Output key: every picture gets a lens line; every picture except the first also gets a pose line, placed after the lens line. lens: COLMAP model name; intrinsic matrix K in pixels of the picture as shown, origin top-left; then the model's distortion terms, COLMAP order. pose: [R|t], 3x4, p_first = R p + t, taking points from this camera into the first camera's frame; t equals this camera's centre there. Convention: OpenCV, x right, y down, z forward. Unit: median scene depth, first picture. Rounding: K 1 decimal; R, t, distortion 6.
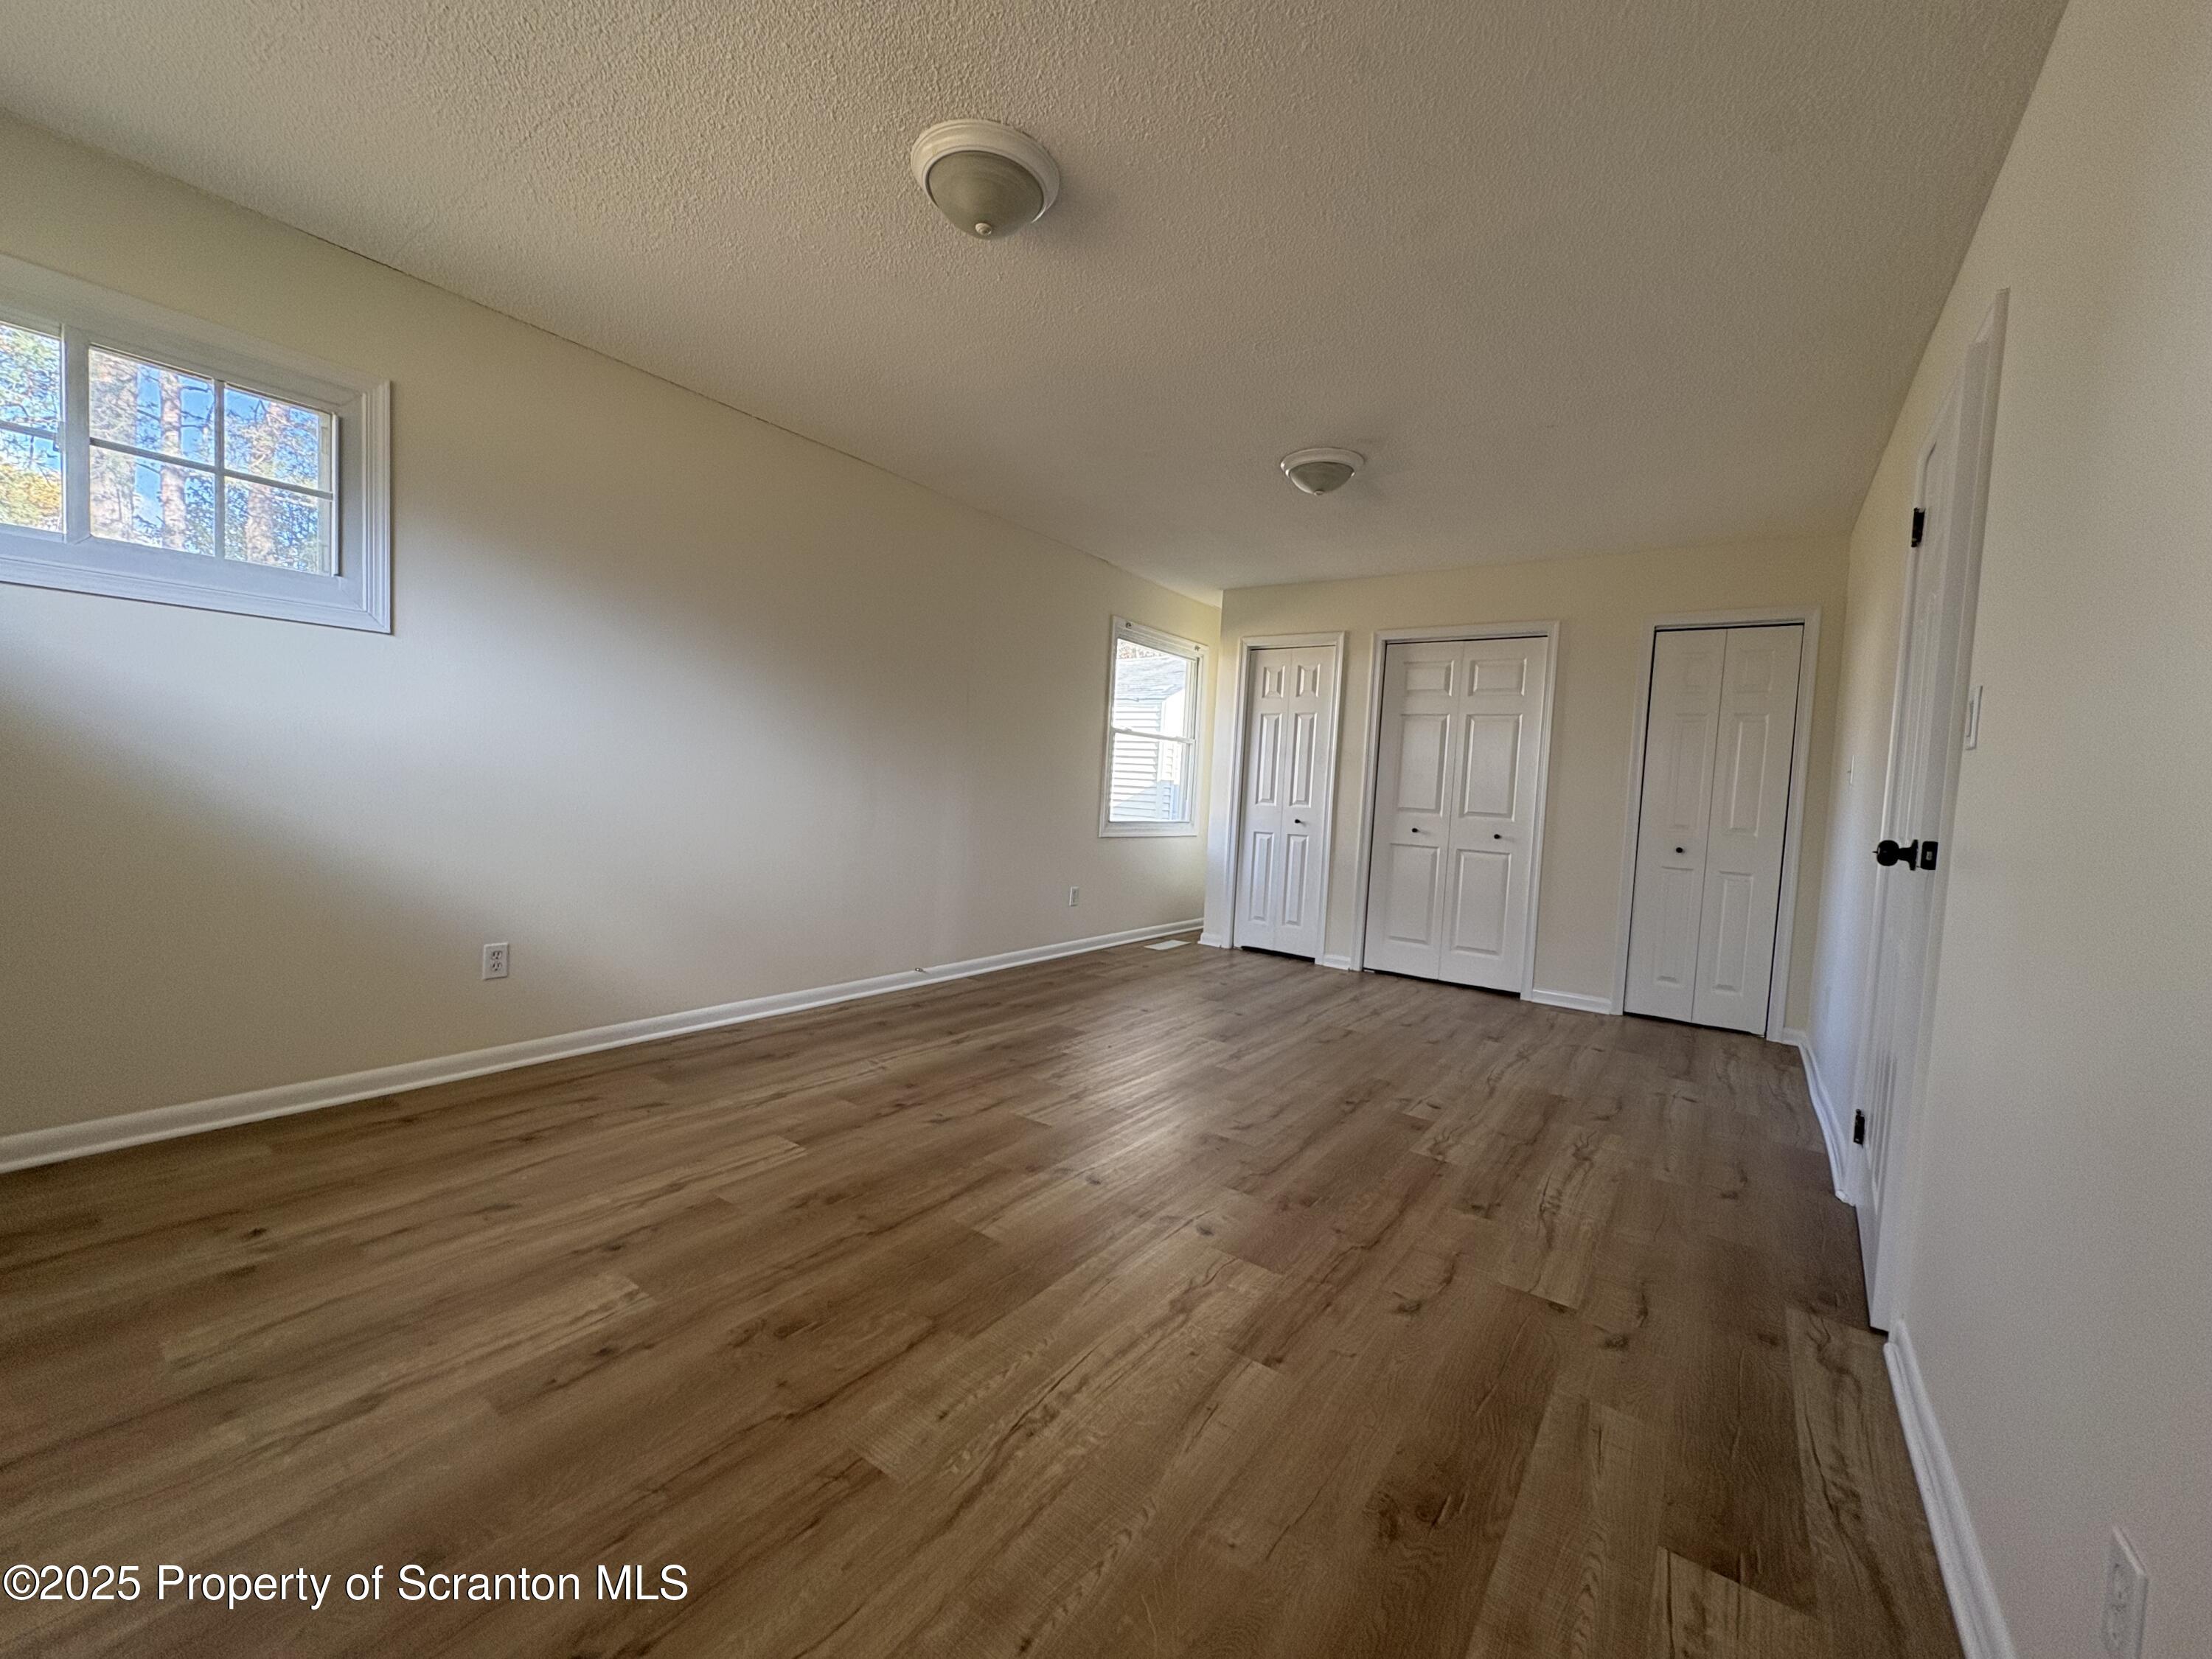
lens RADIAL K [[875.7, 0, 1108.9], [0, 875.7, 828.3], [0, 0, 1]] dist [-0.000782, 0.000227]
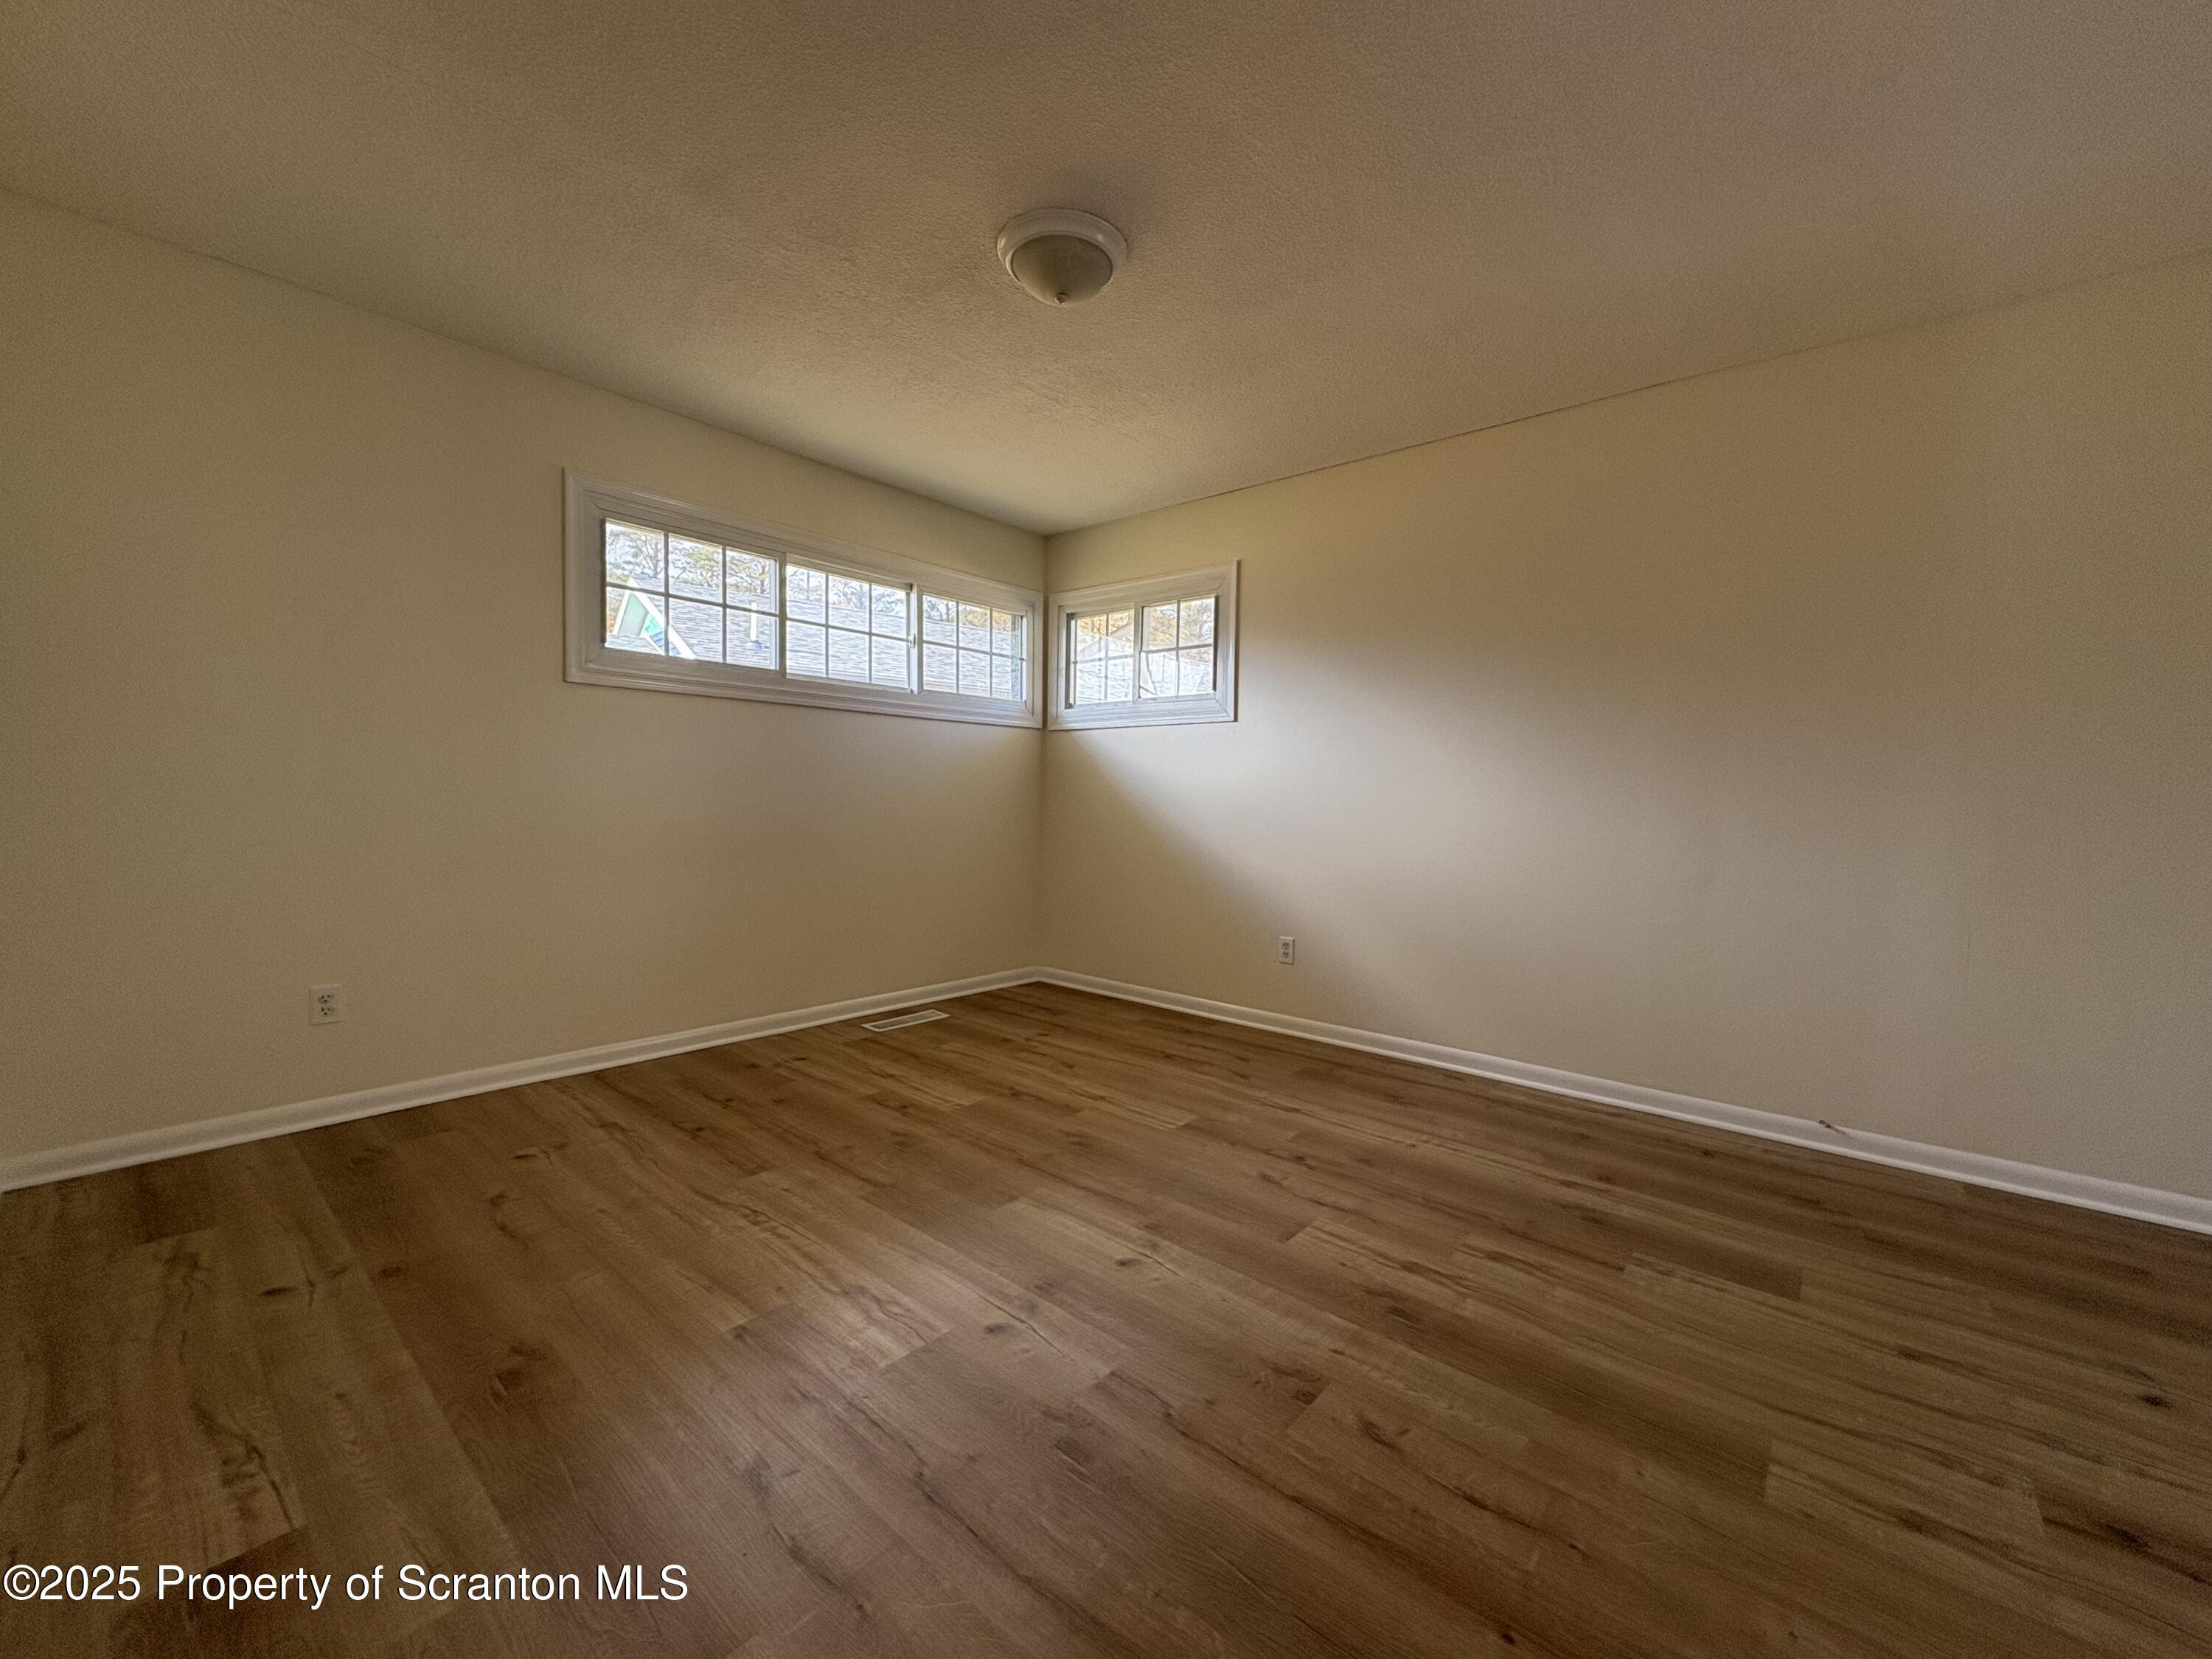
lens RADIAL K [[875.7, 0, 1104.6], [0, 875.7, 833.4], [0, 0, 1]] dist [-0.000782, 0.000227]
pose [[-0.088855, -0.013654, -0.995951, 0.775217], [-0.073485, 0.997271, -0.007116, 0.003804], [0.993330, 0.072555, -0.089616, 0.971480]]
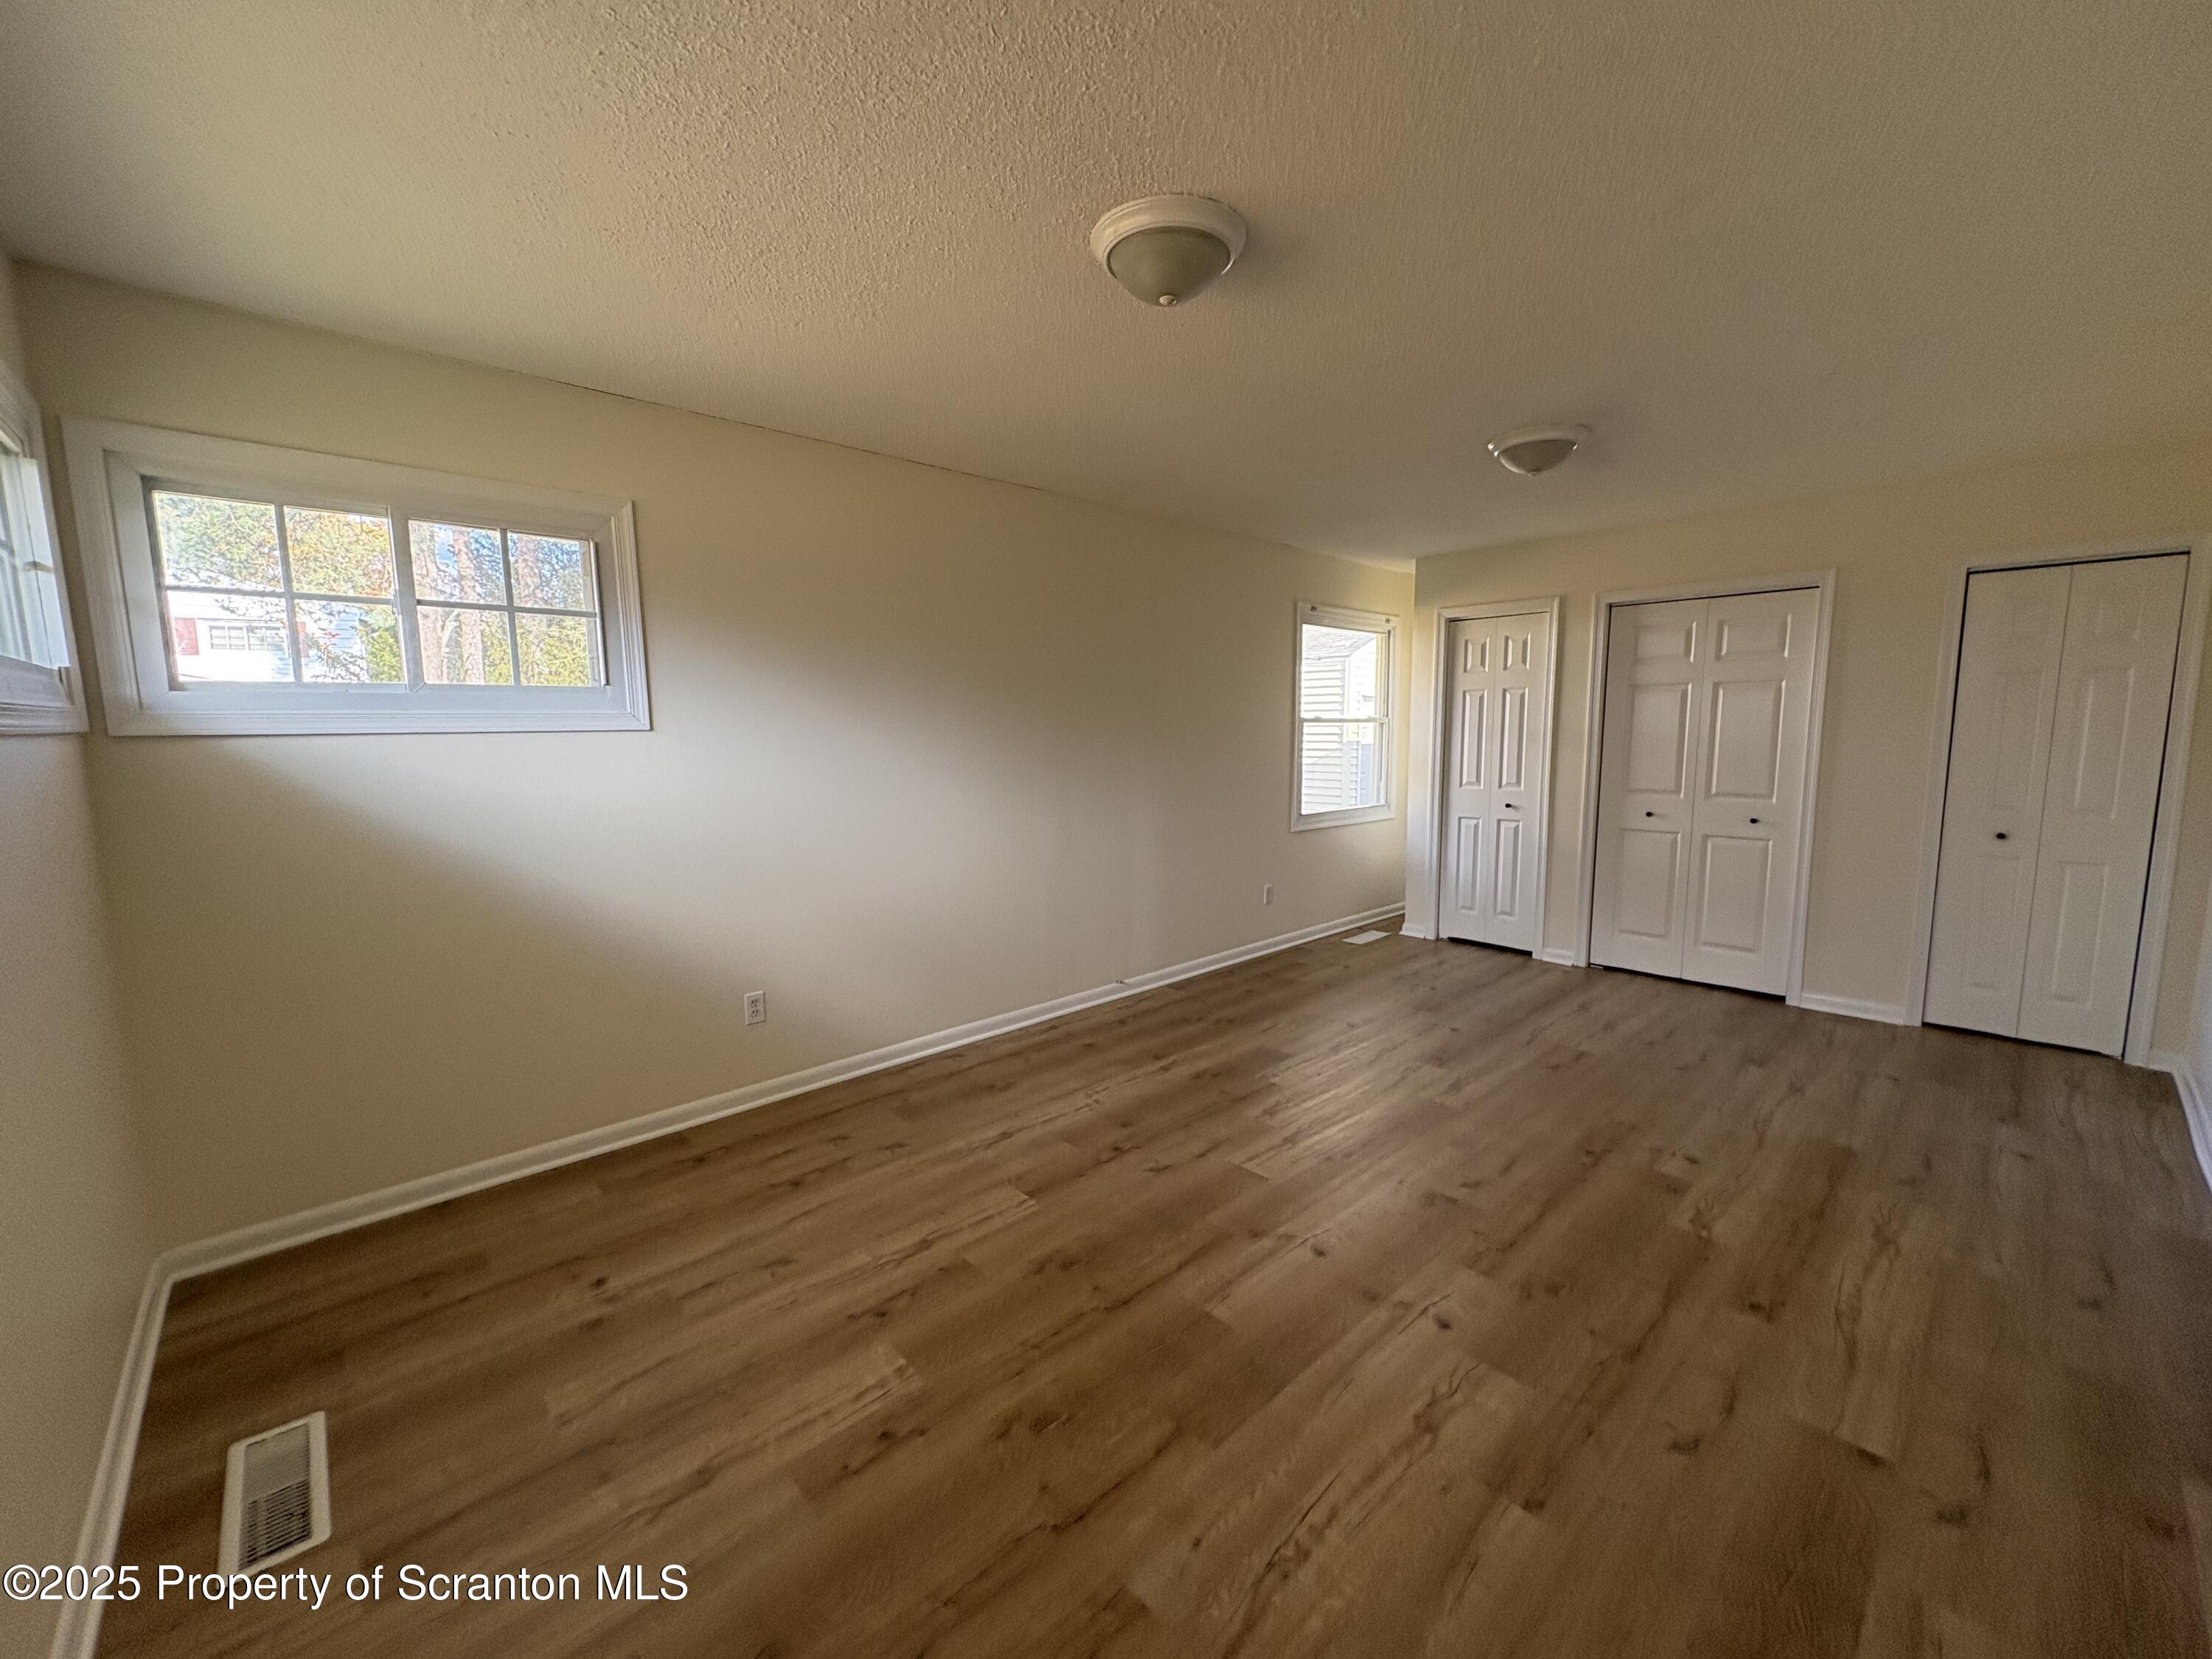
lens RADIAL K [[875.7, 0, 1109.5], [0, 875.7, 829.9], [0, 0, 1]] dist [-0.000782, 0.000227]
pose [[0.978623, -0.039370, -0.201857, -0.028920], [0.052254, 0.996895, 0.058902, -0.136384], [0.198911, -0.068190, 0.977642, 0.016374]]
